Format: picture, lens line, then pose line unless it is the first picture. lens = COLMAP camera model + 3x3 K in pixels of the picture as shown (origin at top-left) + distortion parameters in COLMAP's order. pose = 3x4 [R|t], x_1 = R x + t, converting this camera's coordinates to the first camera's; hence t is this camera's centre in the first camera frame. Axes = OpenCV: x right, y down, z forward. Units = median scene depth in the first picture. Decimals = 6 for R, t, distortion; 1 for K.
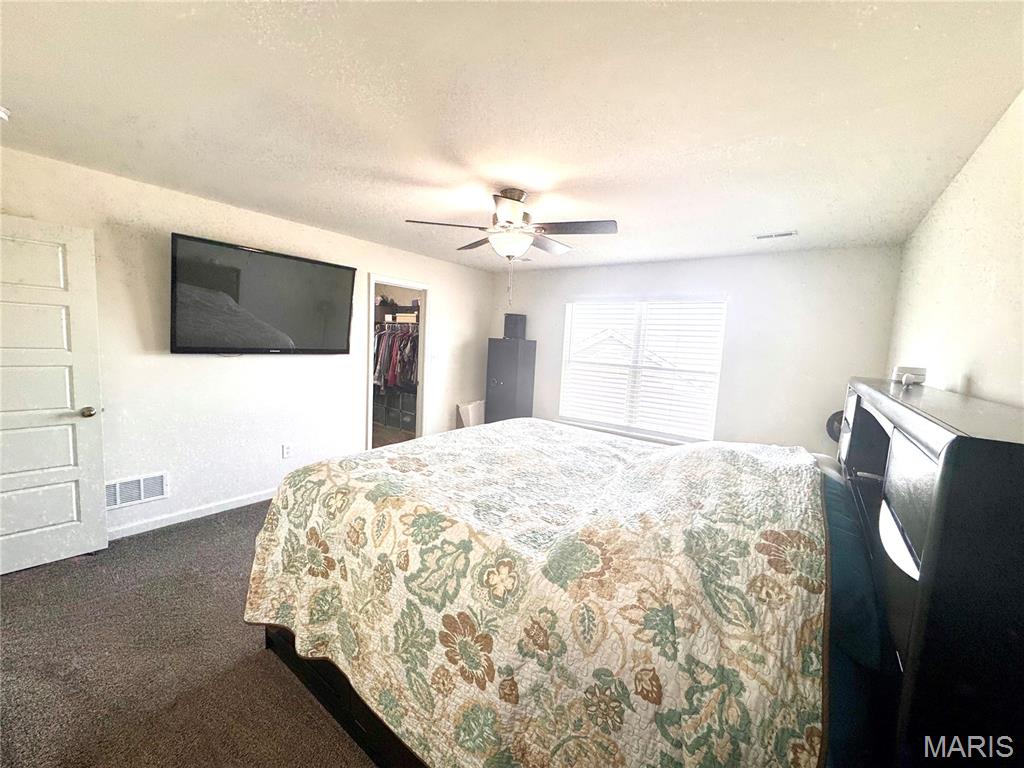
lens RADIAL K [[407.7, 0, 511.9], [0, 407.7, 384.1], [0, 0, 1]] dist [-0.000387, -0.000128]
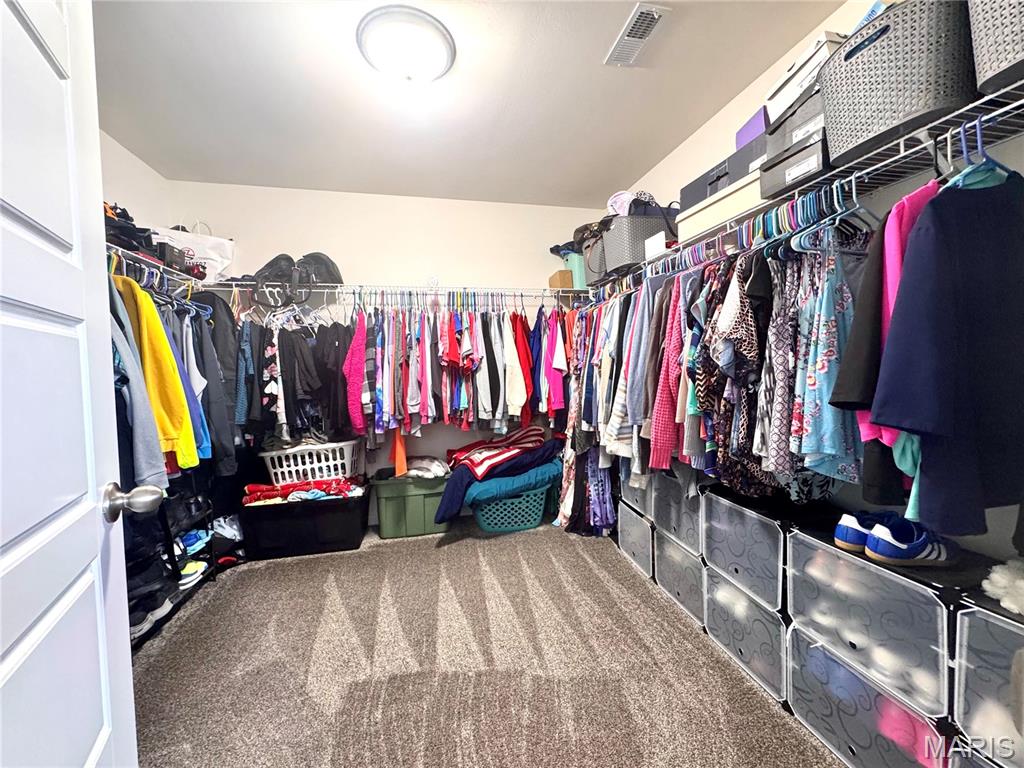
lens RADIAL K [[407.7, 0, 512.3], [0, 407.7, 384.9], [0, 0, 1]] dist [-0.000387, -0.000128]
pose [[0.761624, -0.043344, -0.646568, -0.197921], [-0.006795, 0.997172, -0.074852, -0.028629], [0.647983, 0.061402, 0.759176, 0.737129]]
